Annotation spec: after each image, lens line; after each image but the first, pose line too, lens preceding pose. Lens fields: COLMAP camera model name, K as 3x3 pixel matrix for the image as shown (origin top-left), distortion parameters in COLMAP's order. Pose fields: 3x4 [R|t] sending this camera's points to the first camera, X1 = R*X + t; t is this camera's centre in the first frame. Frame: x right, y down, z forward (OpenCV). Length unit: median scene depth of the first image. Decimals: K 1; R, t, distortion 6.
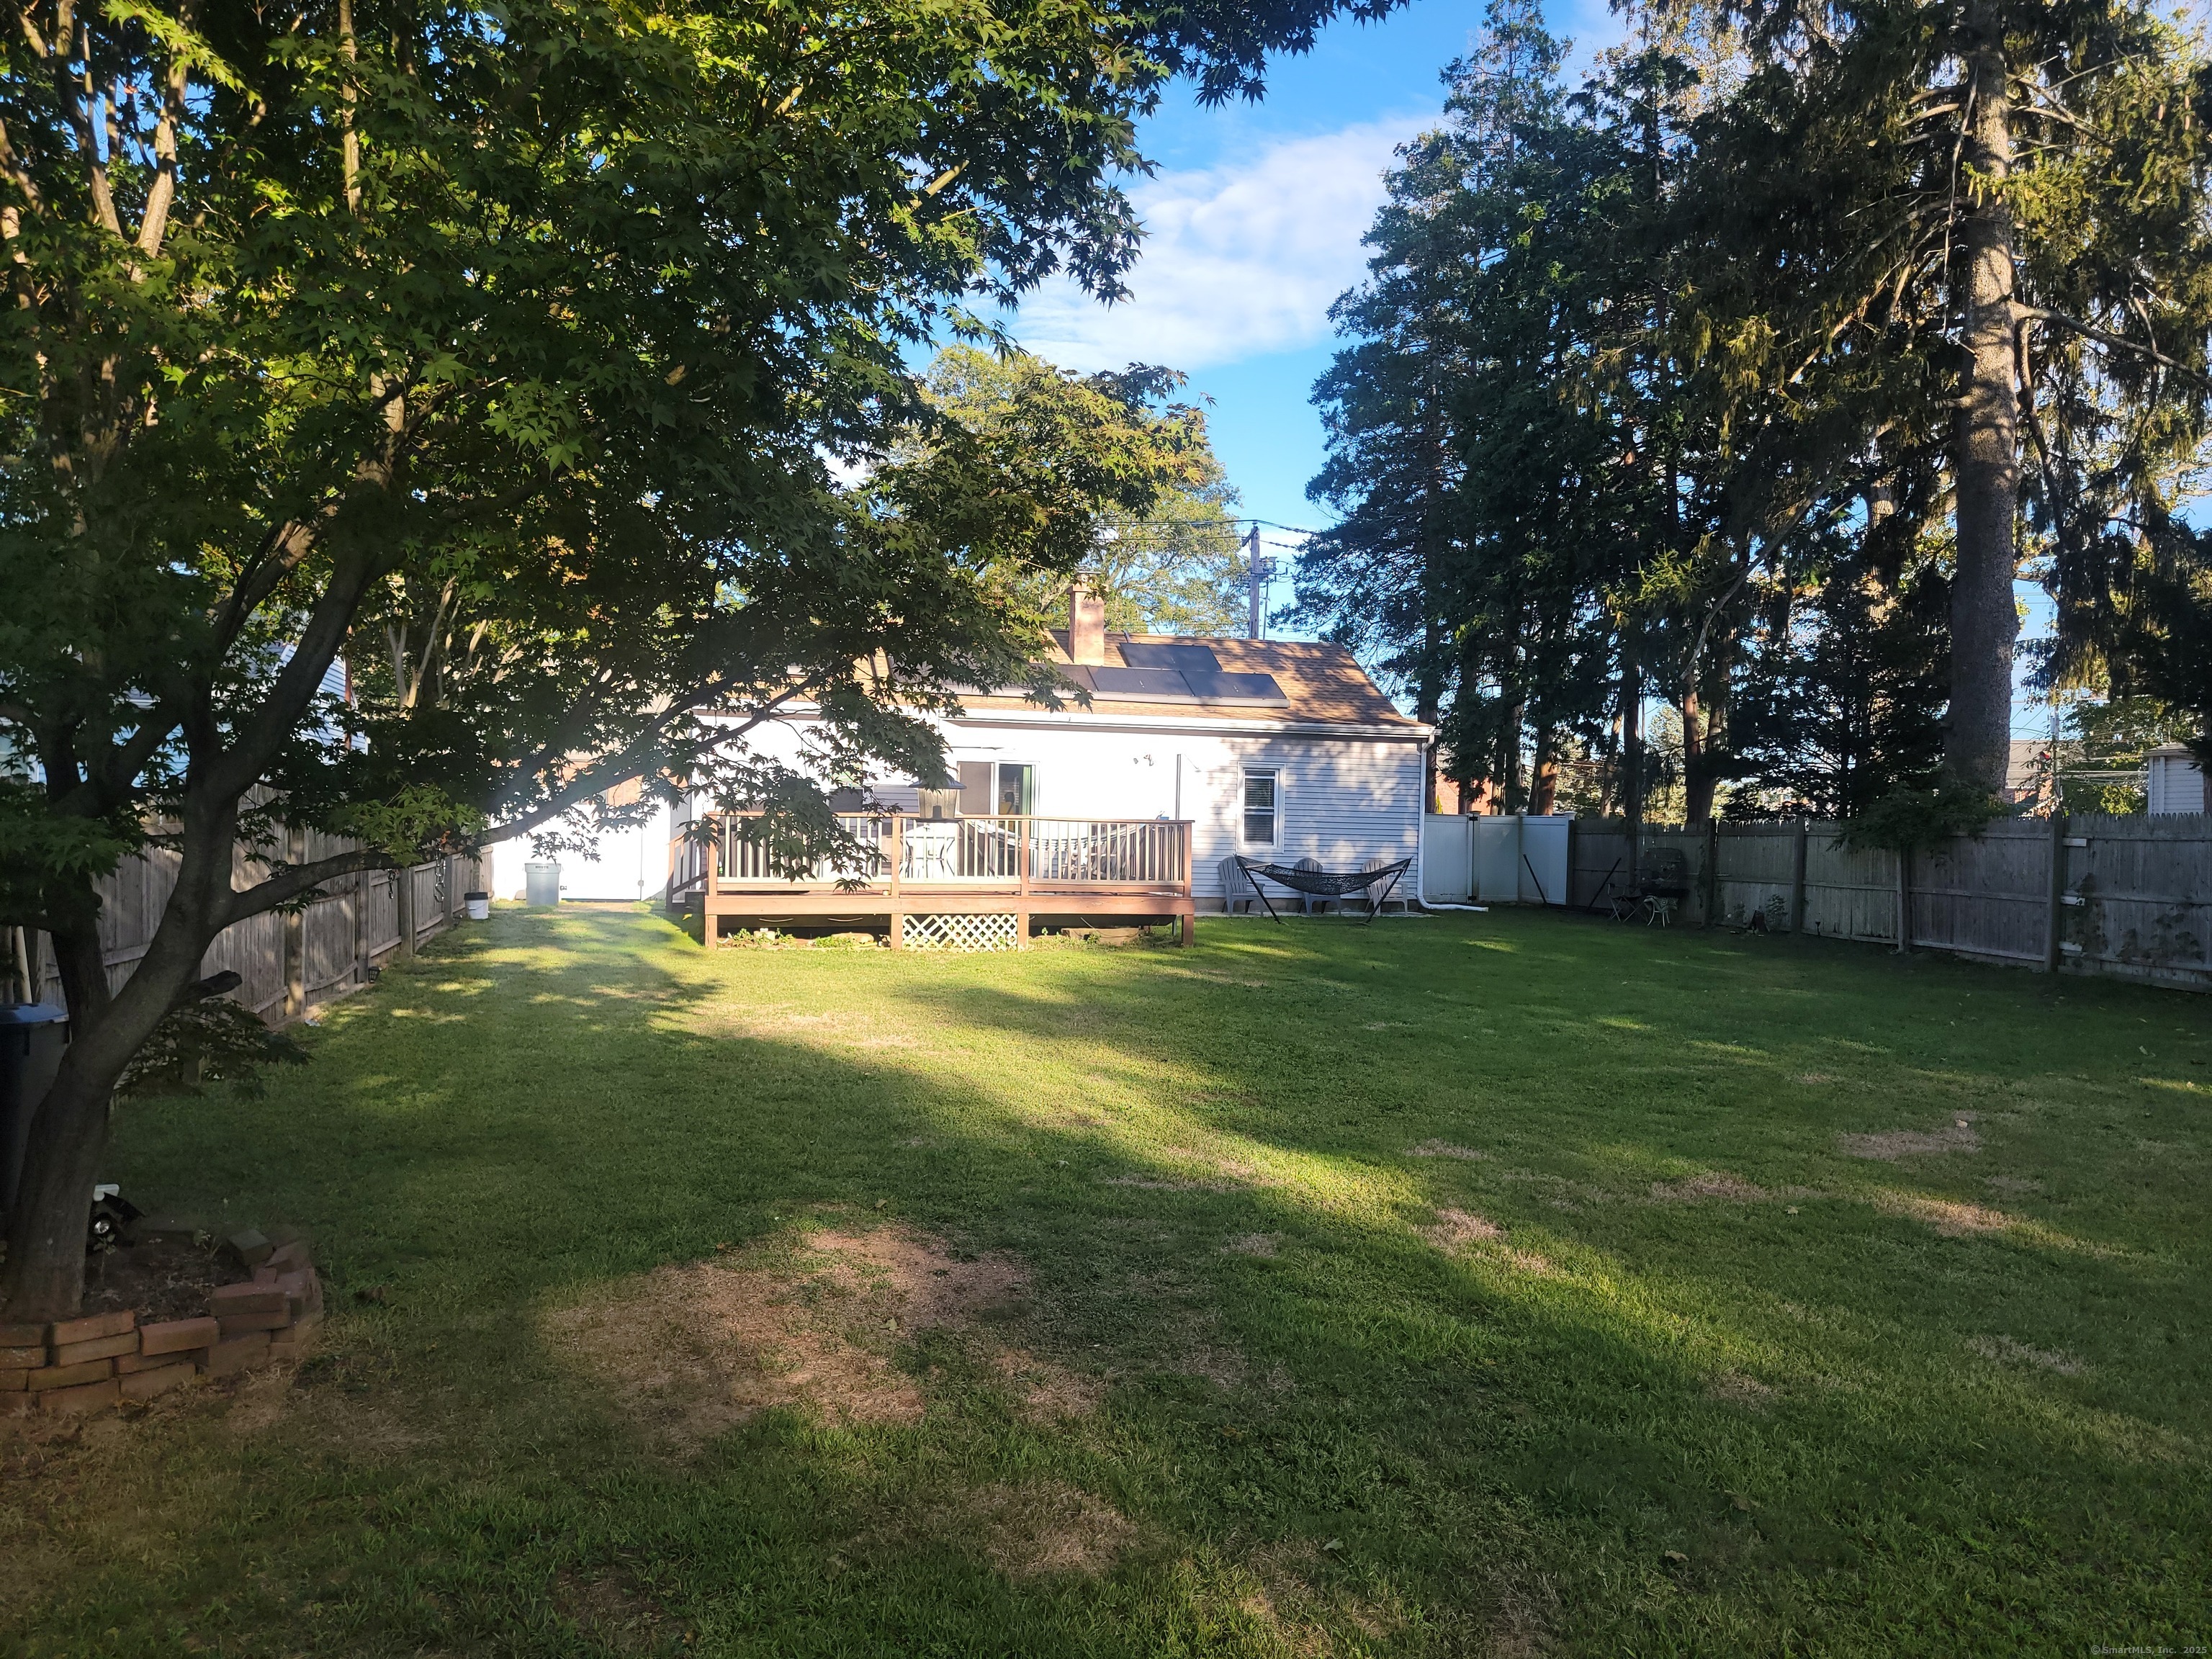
lens RADIAL K [[1620.5, 0, 1099.6], [0, 1620.5, 834.7], [0, 0, 1]] dist [0.063599, -0.014314]
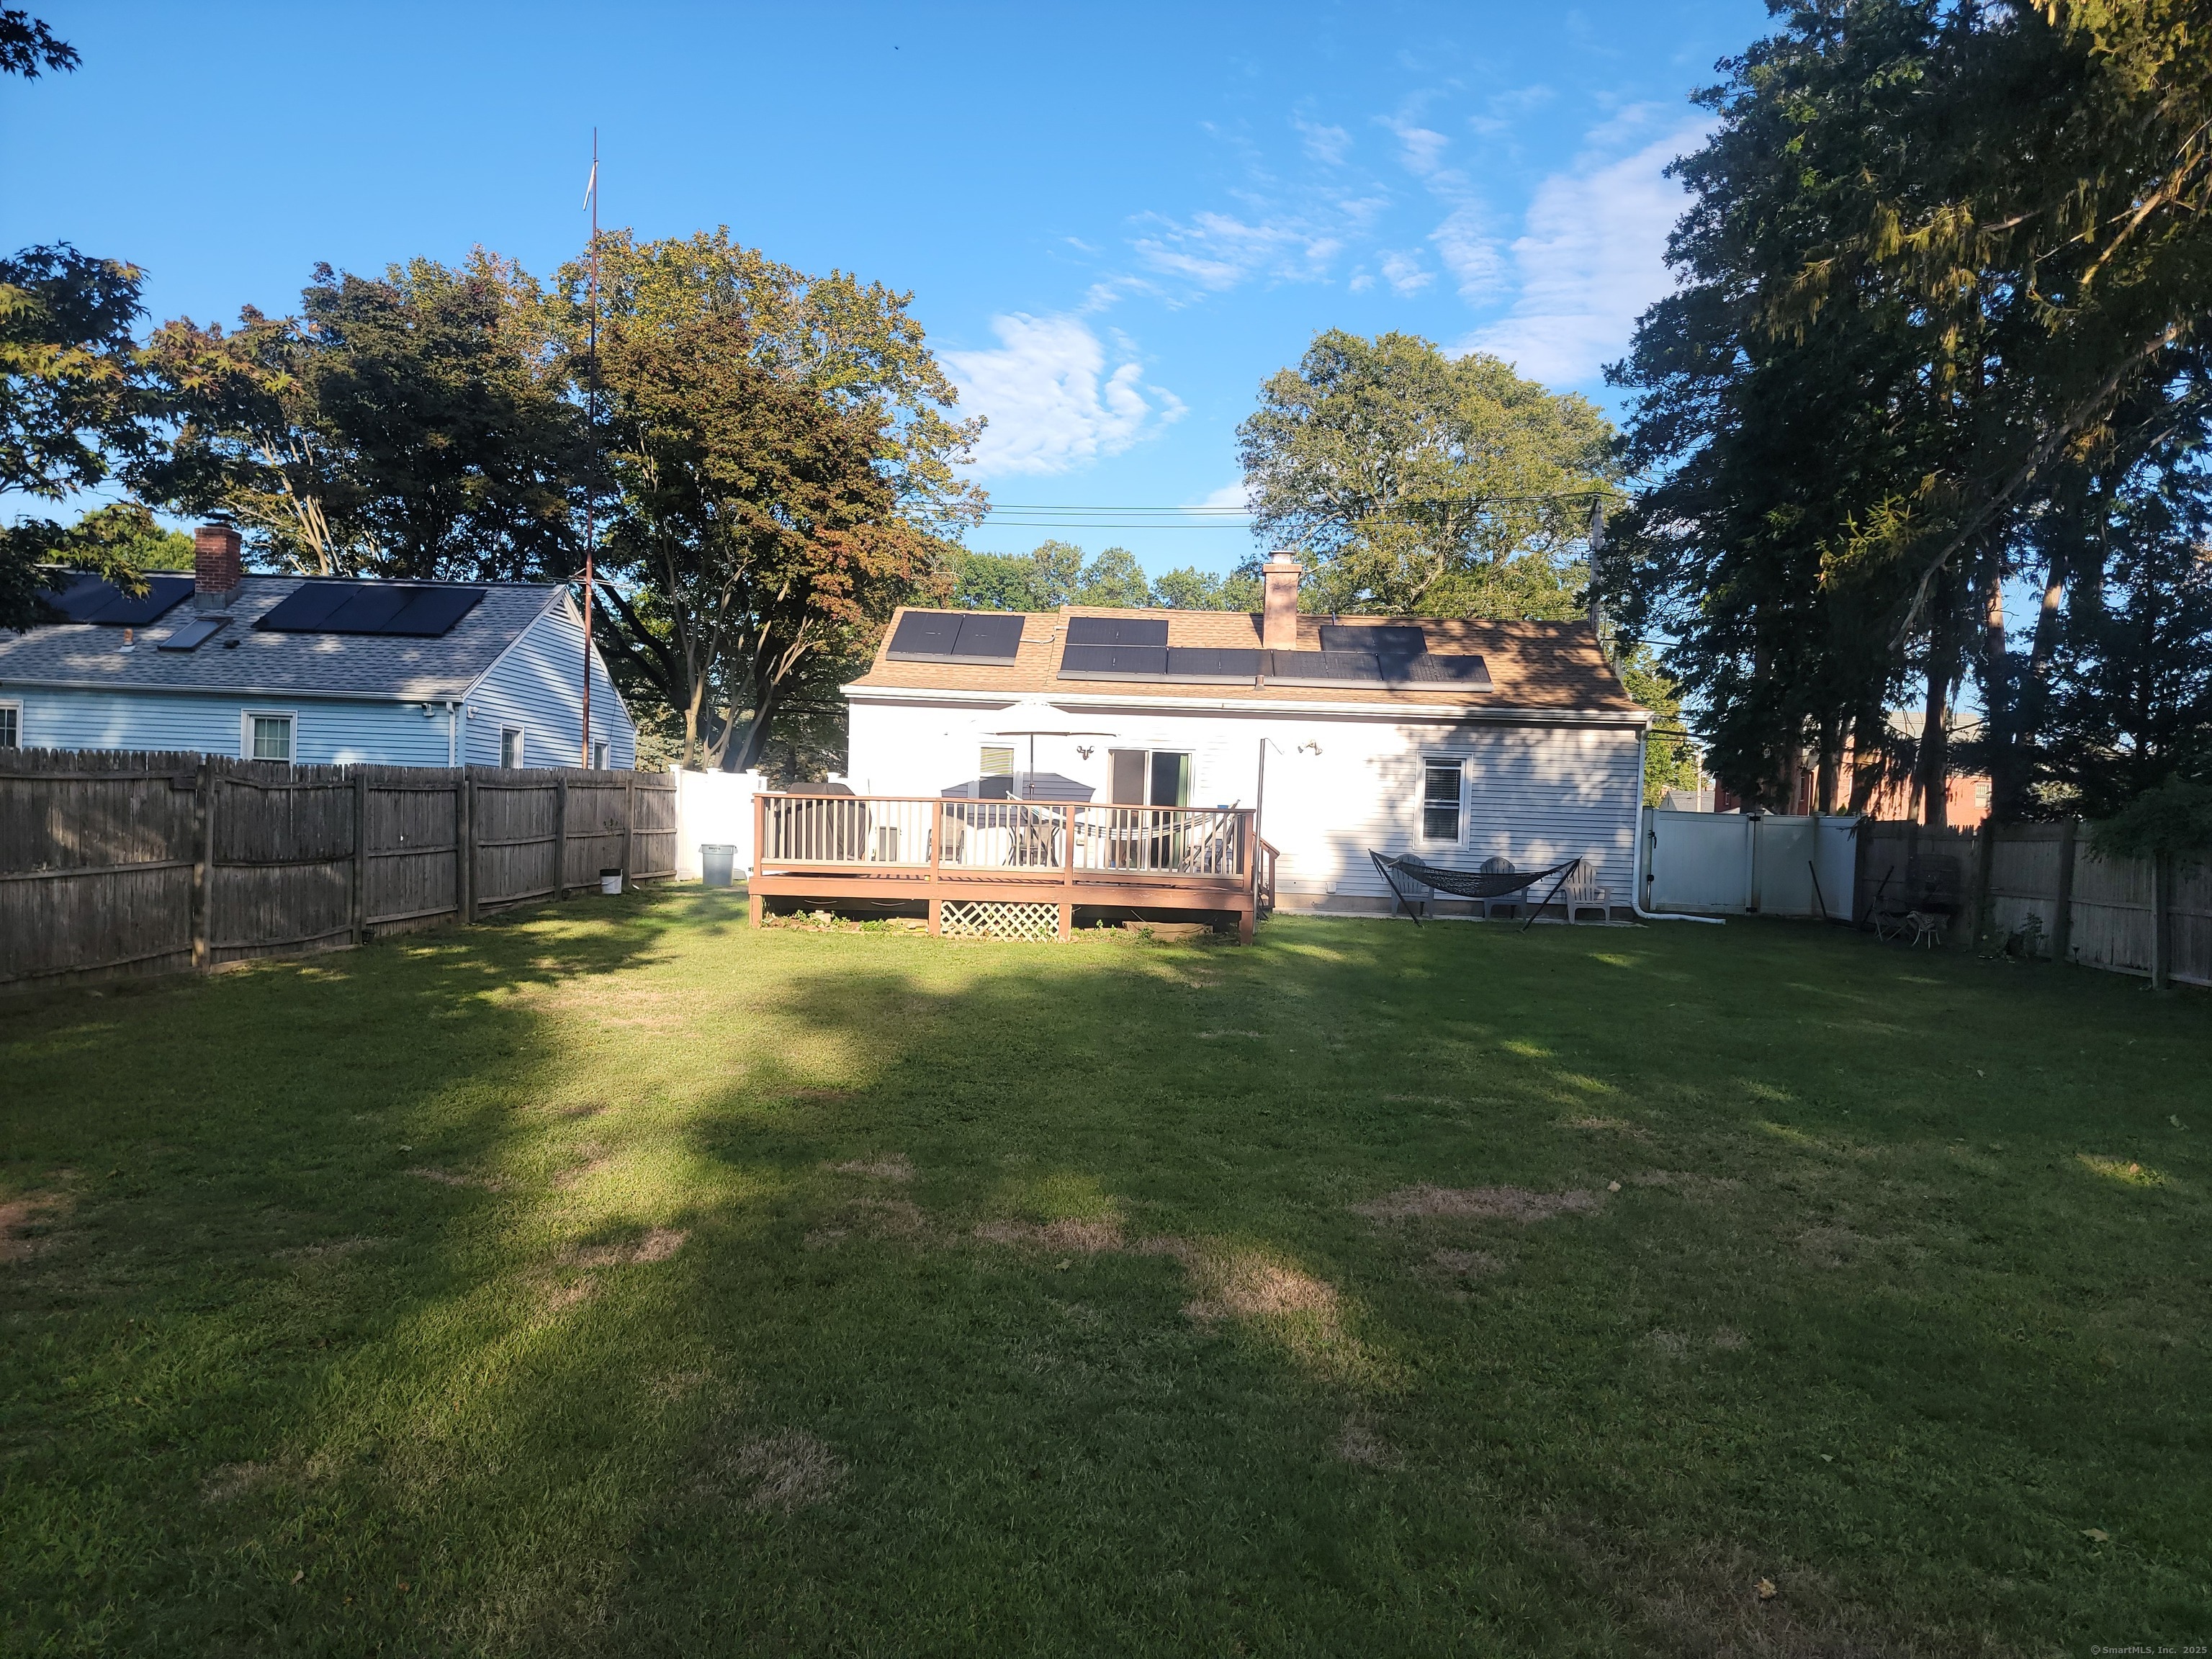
lens RADIAL K [[1620.5, 0, 1104.1], [0, 1620.5, 827.2], [0, 0, 1]] dist [0.063599, -0.014314]
pose [[0.952335, 0.017129, -0.304574, 0.196645], [-0.018683, 0.999823, -0.002190, 0.003625], [0.304483, 0.007776, 0.952486, 0.067916]]
